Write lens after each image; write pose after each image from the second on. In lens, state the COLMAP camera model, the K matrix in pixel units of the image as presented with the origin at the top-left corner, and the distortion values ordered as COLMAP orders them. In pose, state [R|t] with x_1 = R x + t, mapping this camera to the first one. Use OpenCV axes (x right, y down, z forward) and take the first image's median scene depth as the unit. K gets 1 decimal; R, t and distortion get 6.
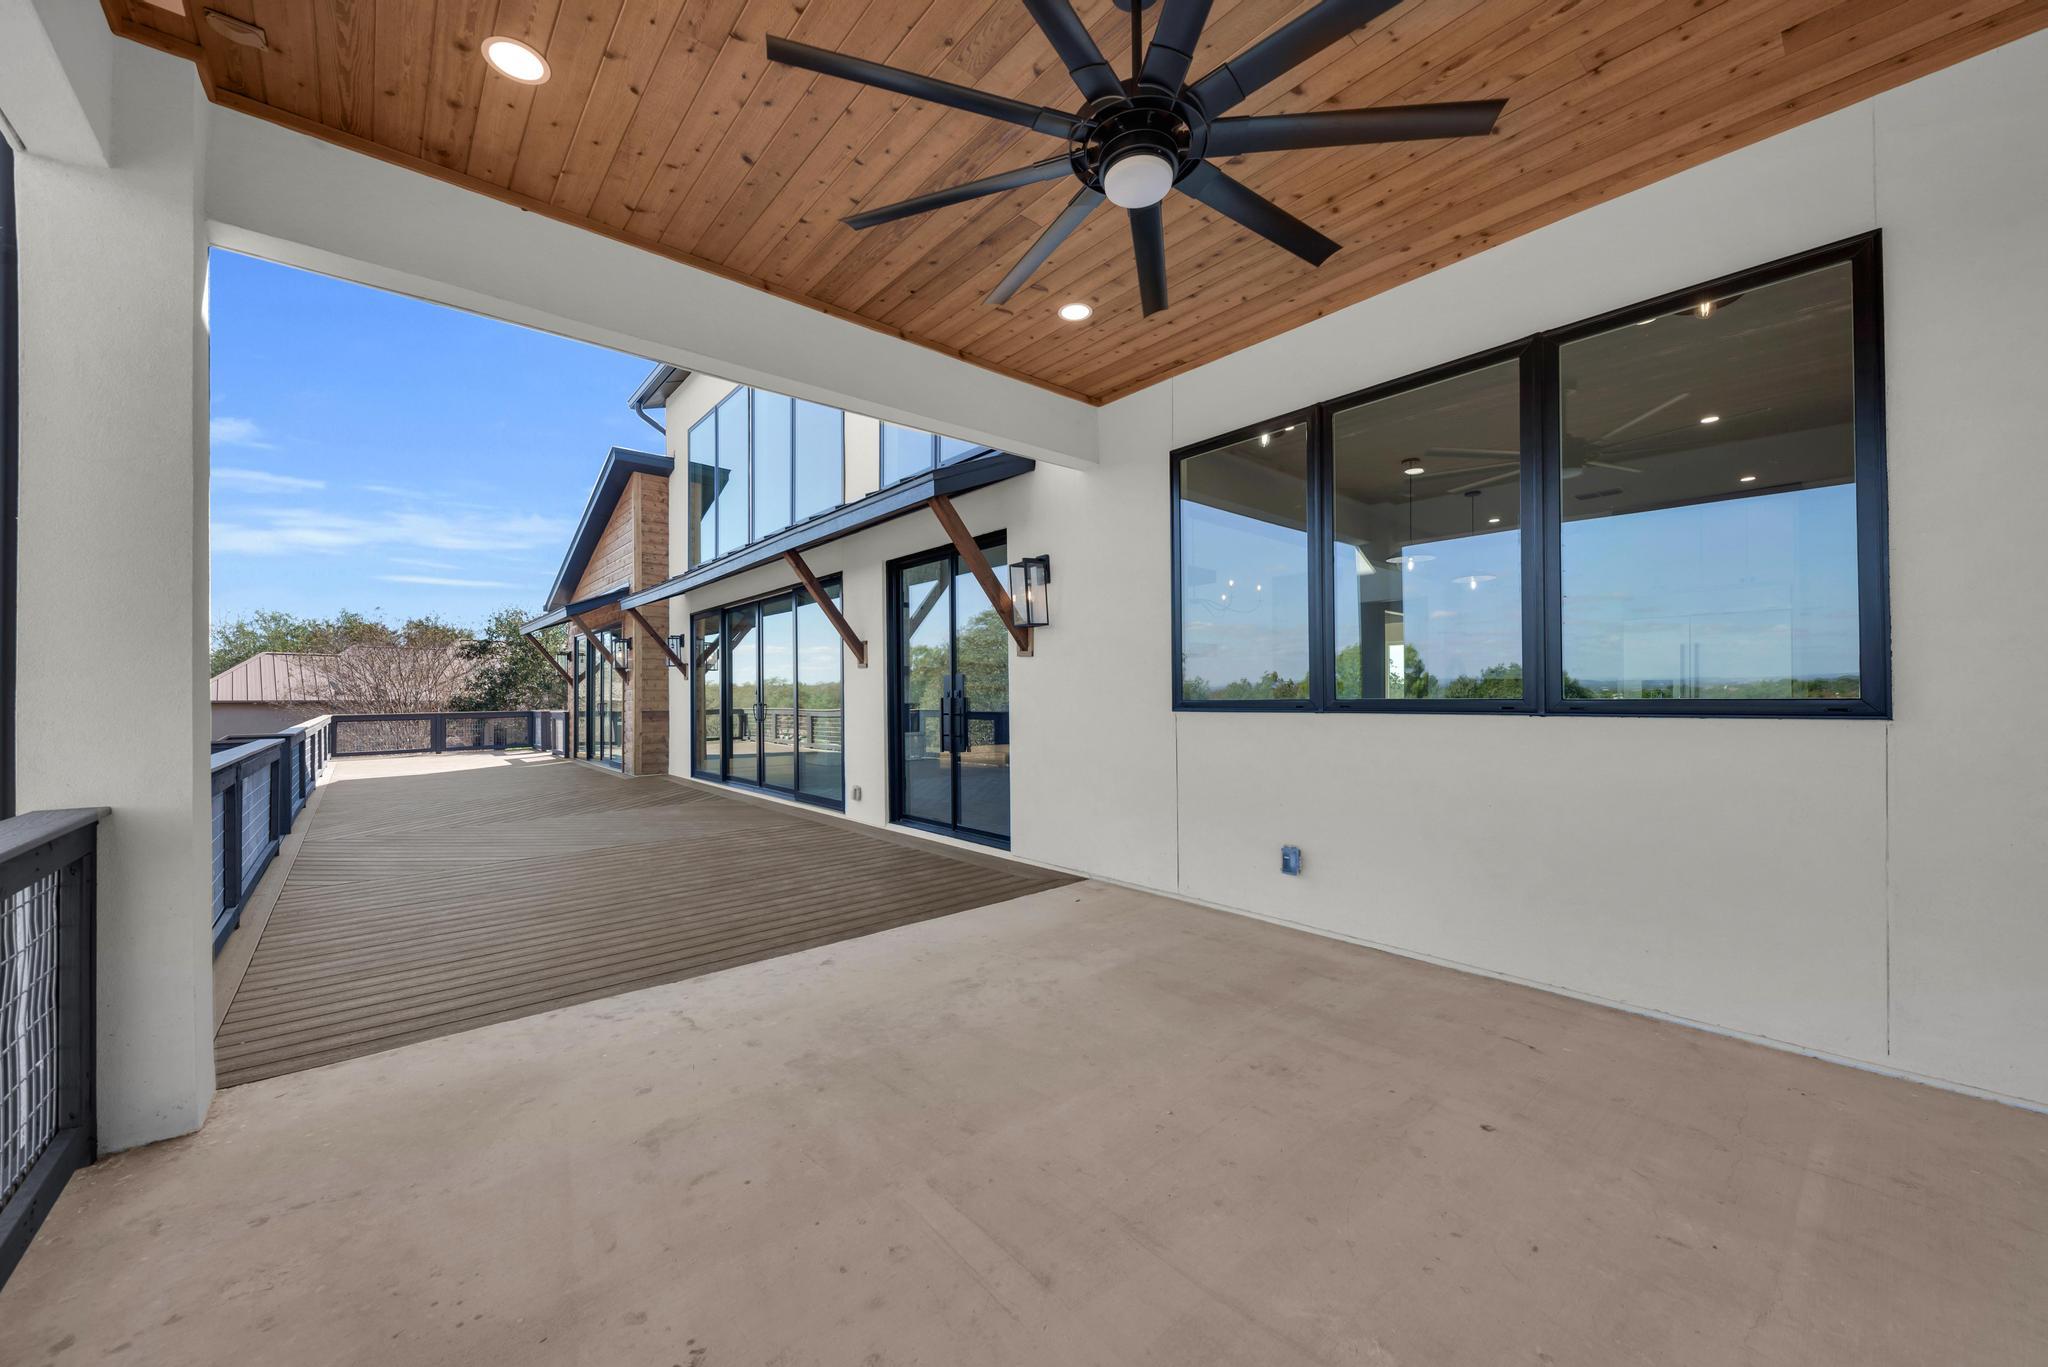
lens RADIAL K [[748.4, 0, 1032.5], [0, 748.4, 696.5], [0, 0, 1]] dist [0.001584, 0.000162]
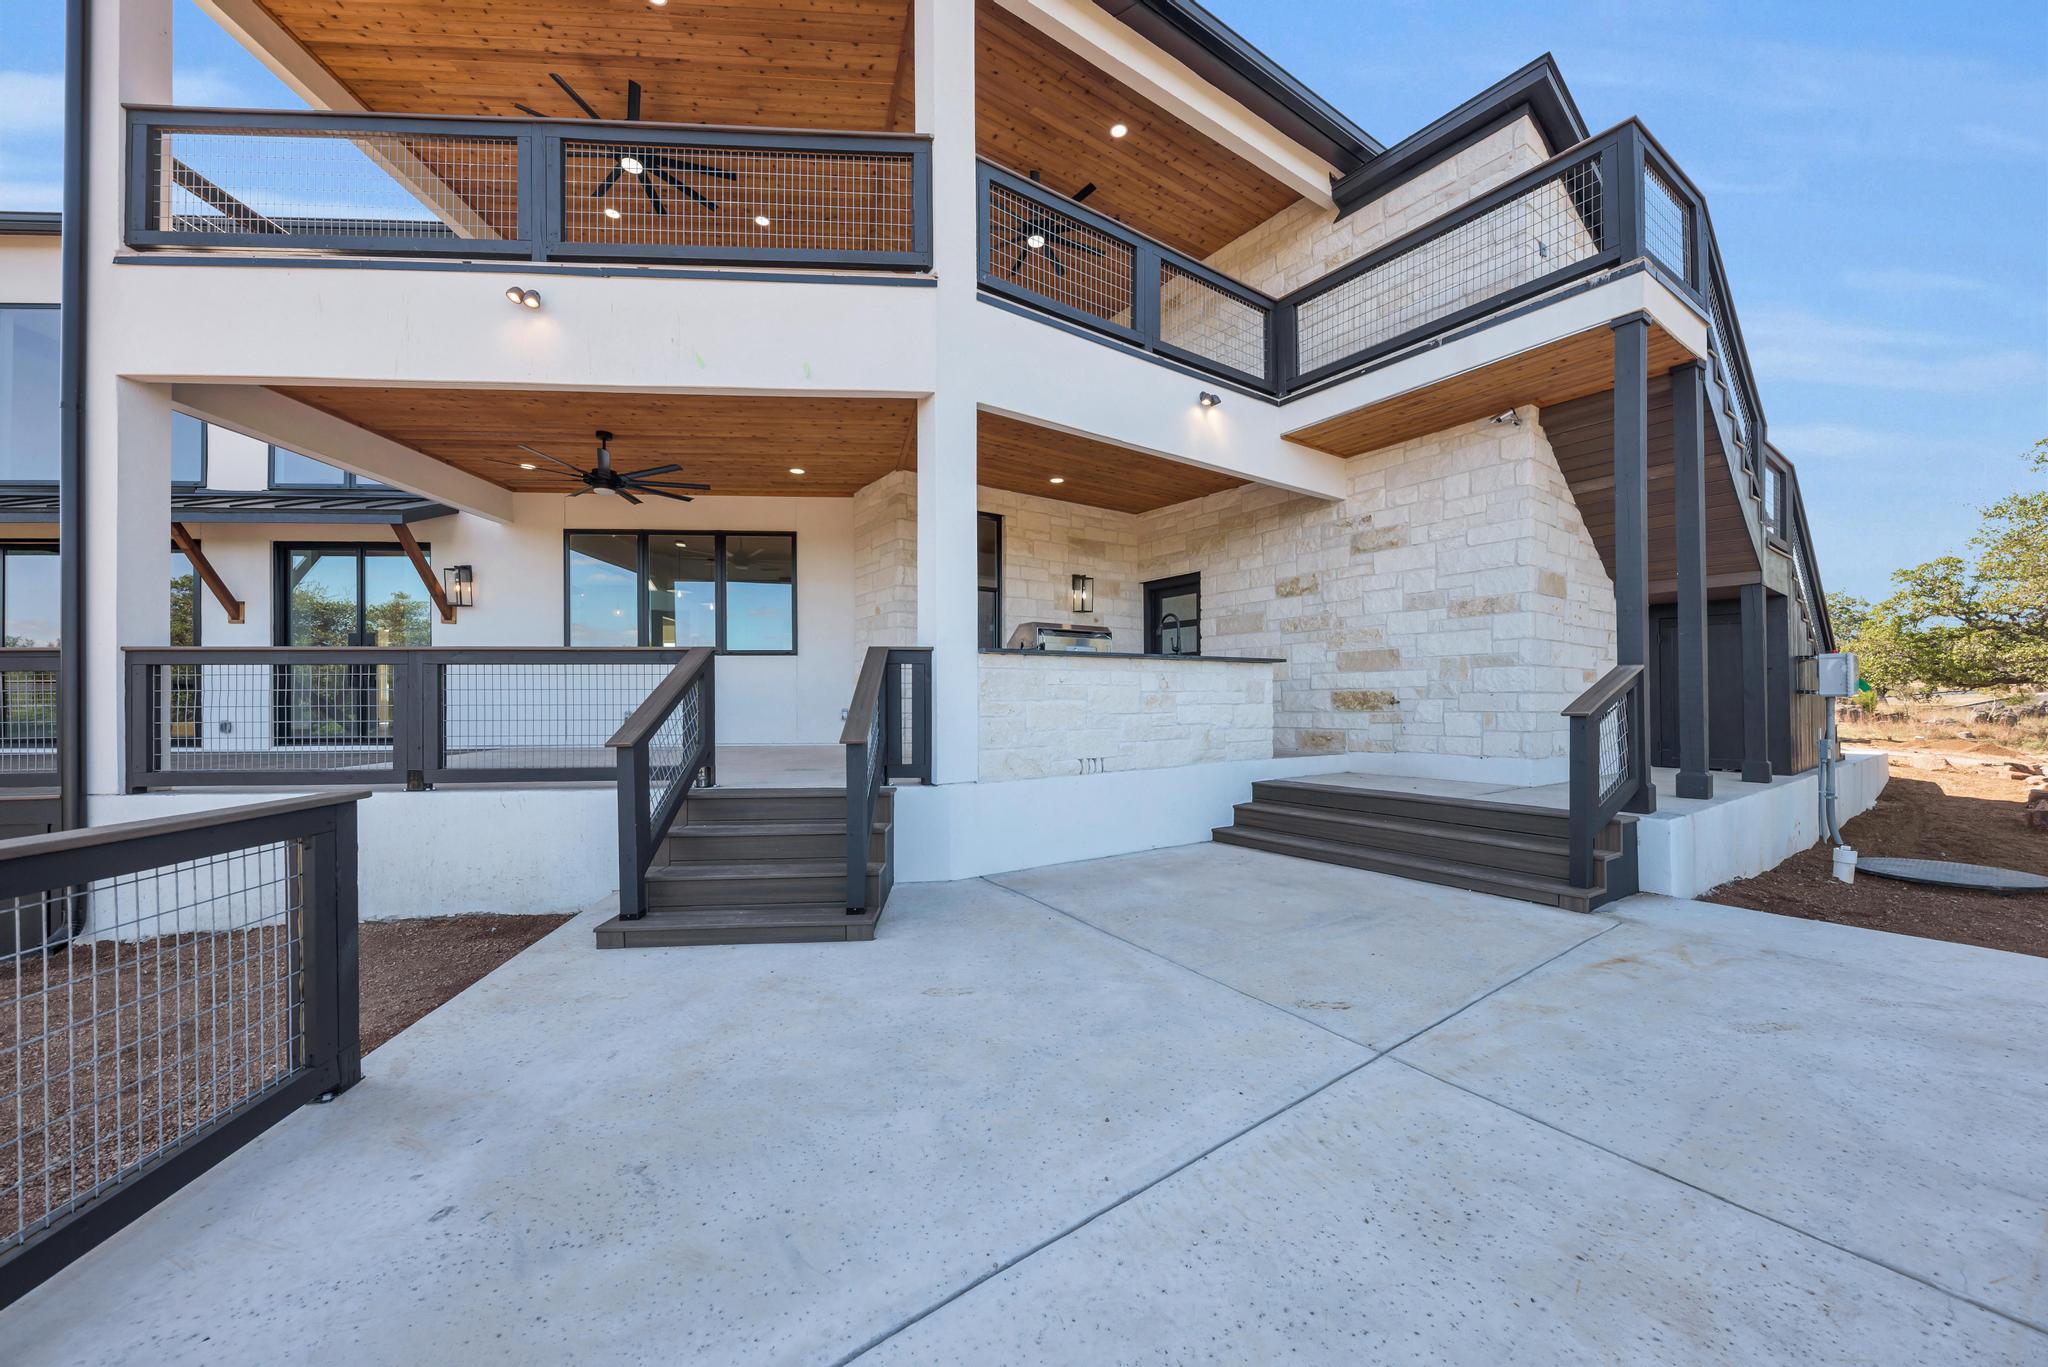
lens RADIAL K [[748.4, 0, 1032.5], [0, 748.4, 696.5], [0, 0, 1]] dist [0.001584, 0.000162]
pose [[0.612388, 0.001744, 0.790556, -0.550996], [-0.001250, 0.999998, -0.001238, 0.113126], [-0.790557, -0.000230, 0.612389, -1.078902]]
